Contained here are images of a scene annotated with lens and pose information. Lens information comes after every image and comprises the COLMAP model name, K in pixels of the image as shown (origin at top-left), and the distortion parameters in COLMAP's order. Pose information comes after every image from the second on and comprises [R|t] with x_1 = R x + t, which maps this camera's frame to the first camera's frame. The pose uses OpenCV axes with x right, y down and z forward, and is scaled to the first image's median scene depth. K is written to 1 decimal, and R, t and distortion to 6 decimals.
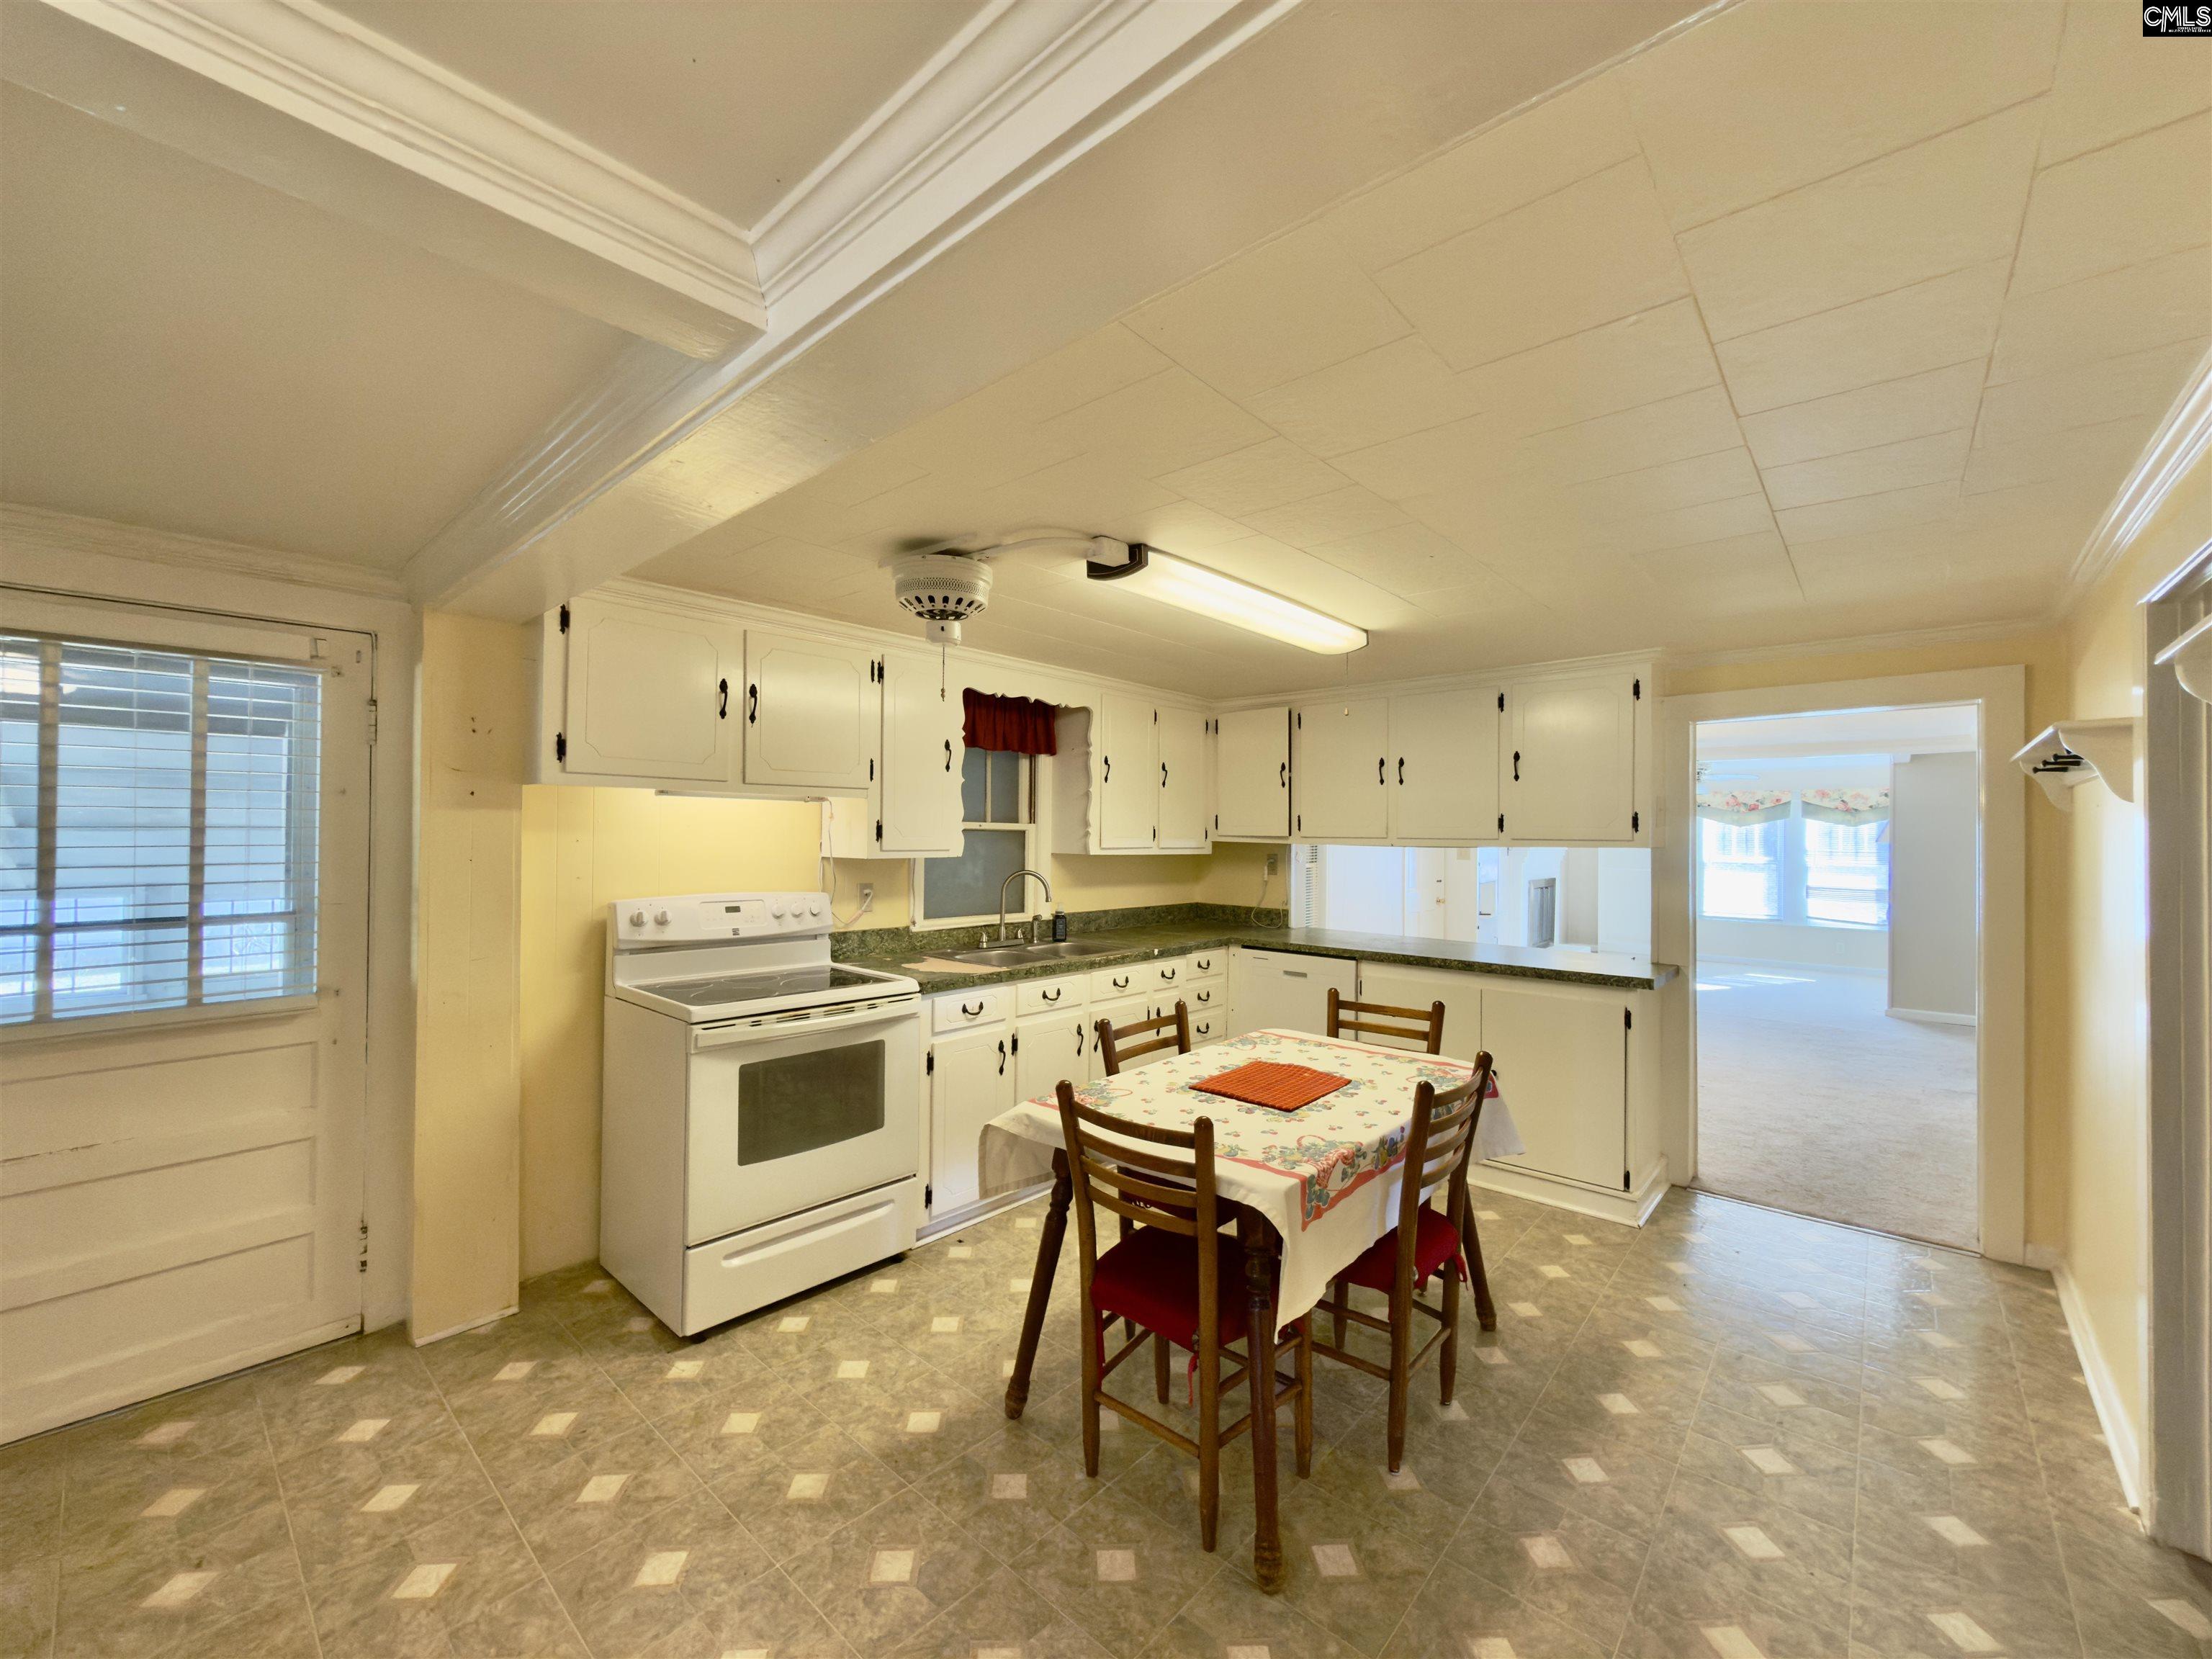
lens RADIAL K [[877.4, 0, 1108.0], [0, 877.4, 827.4], [0, 0, 1]] dist [0.001095, -0.000375]
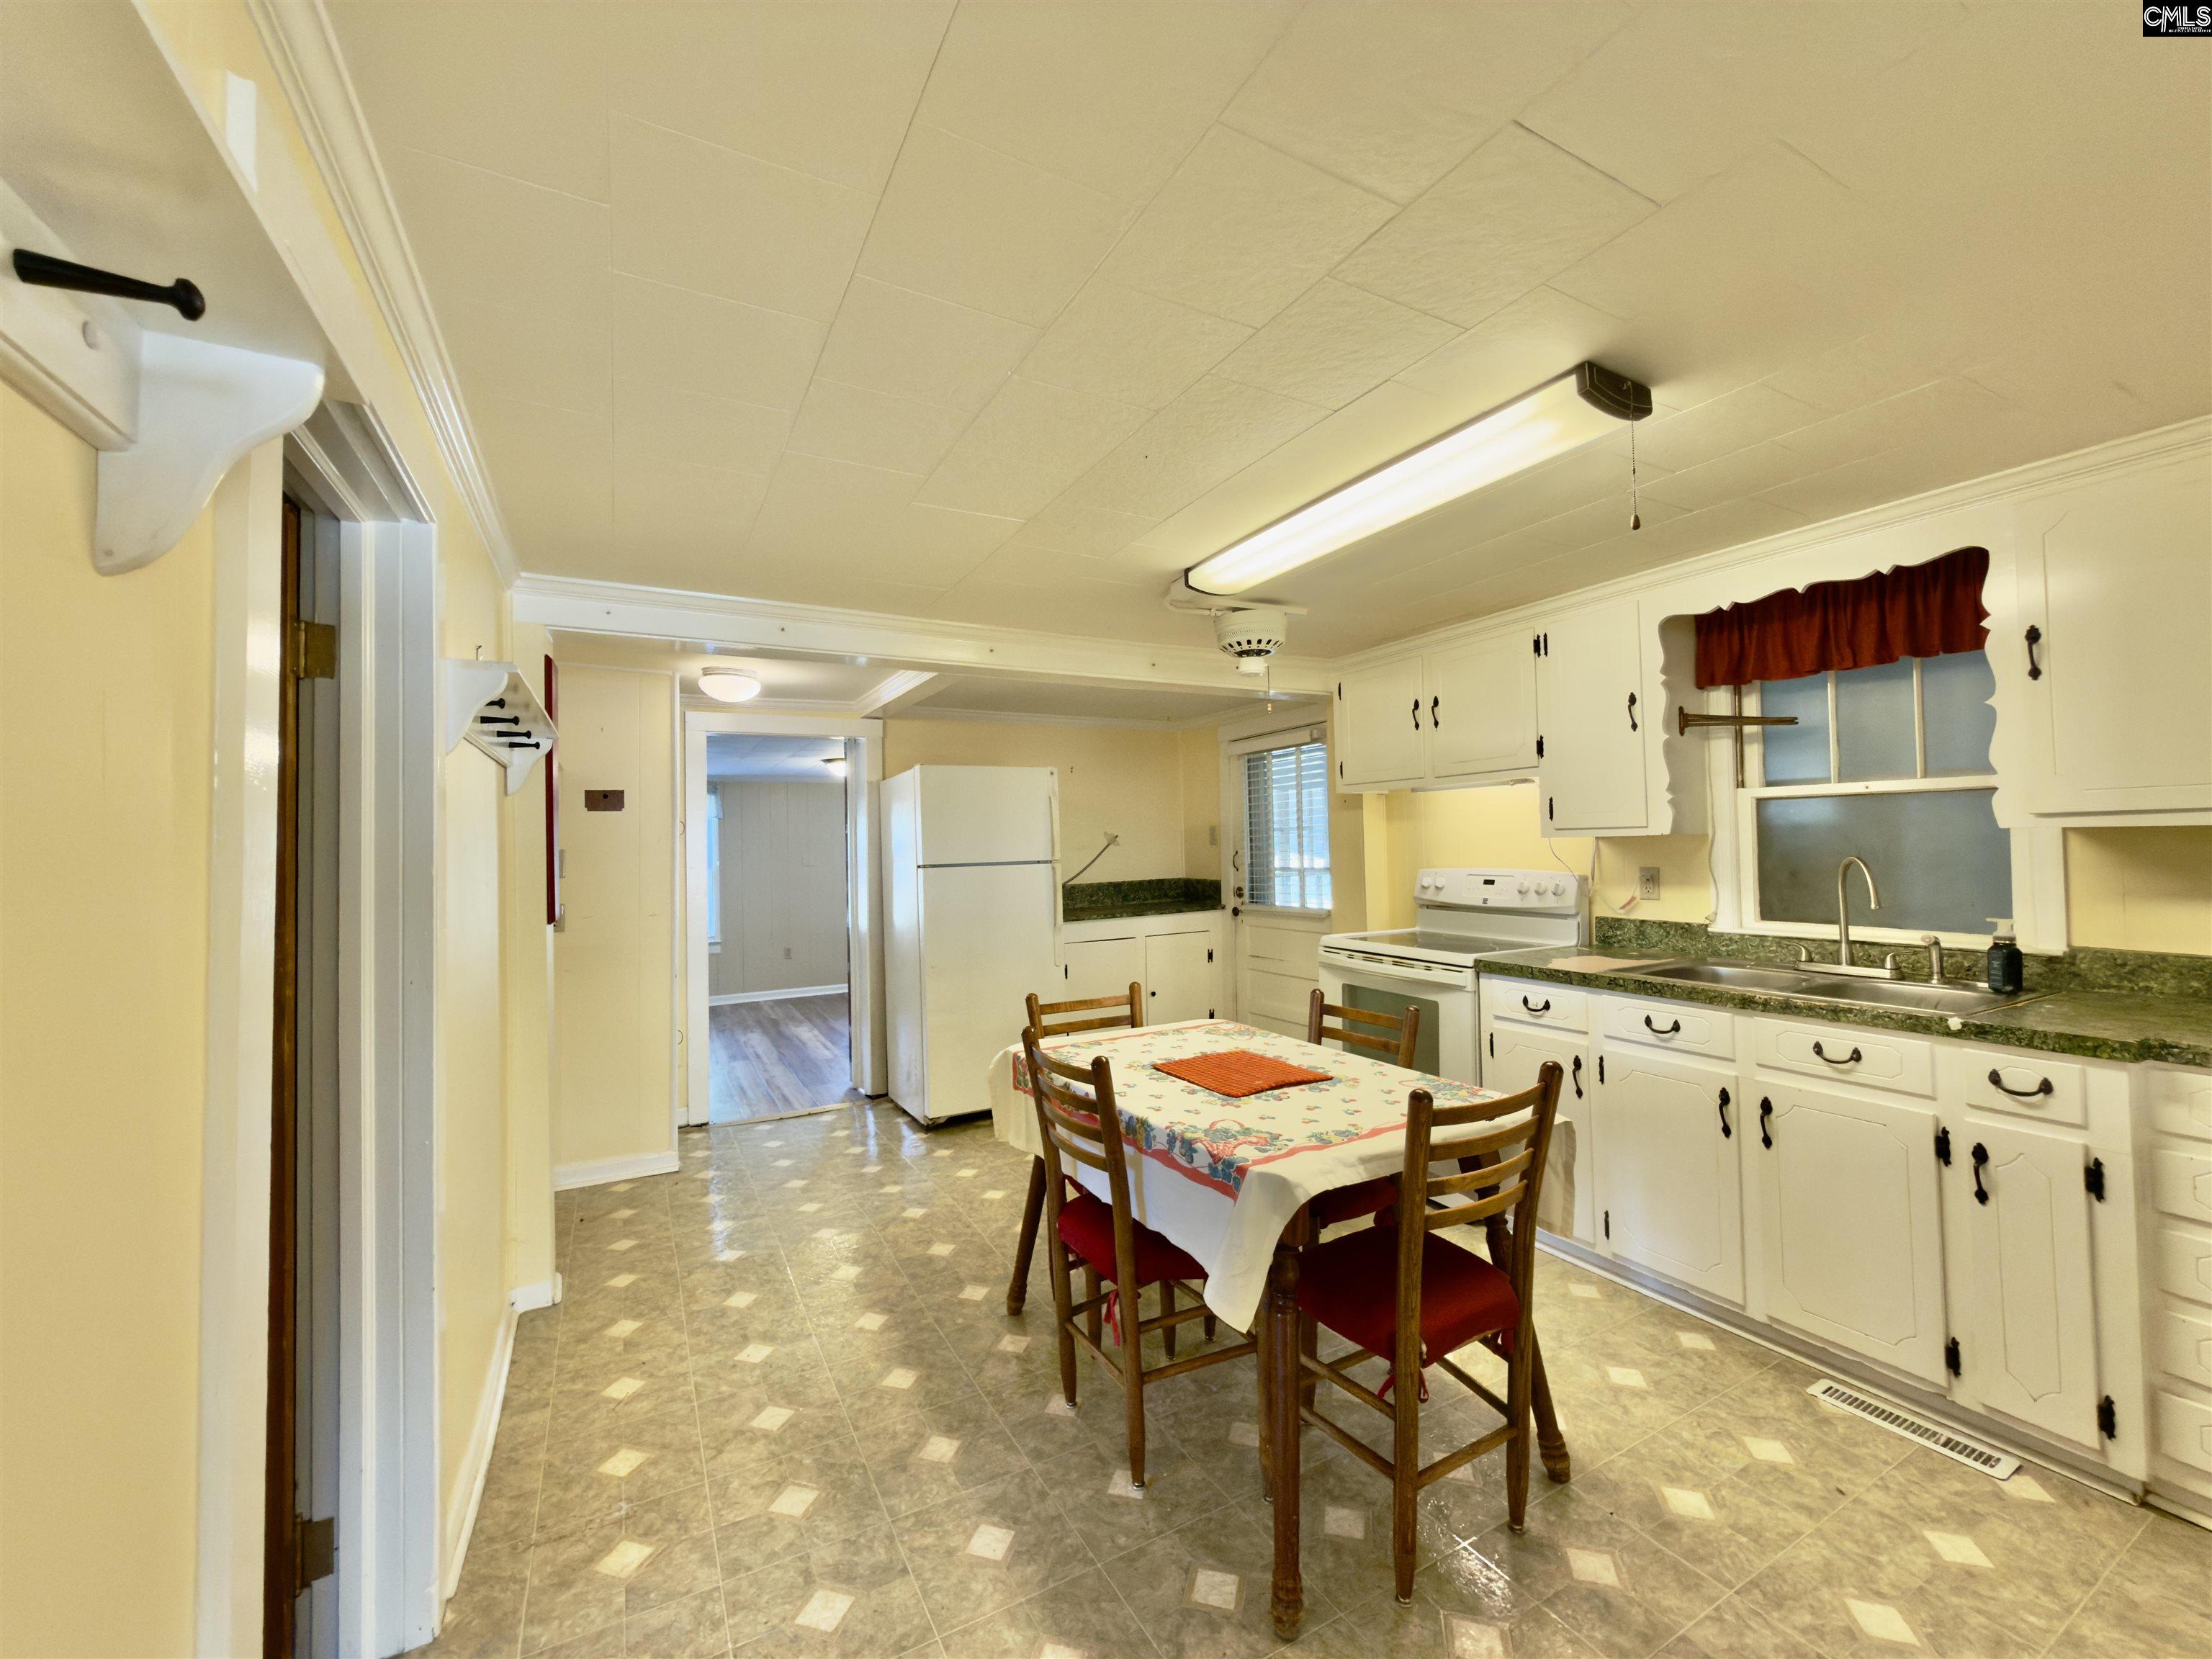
lens RADIAL K [[877.4, 0, 1108.0], [0, 877.4, 827.4], [0, 0, 1]] dist [0.001095, -0.000375]
pose [[-0.329396, -0.024668, -0.943870, 1.026787], [0.023623, 0.999130, -0.034356, 0.058320], [0.943896, -0.033614, -0.328527, 1.092825]]
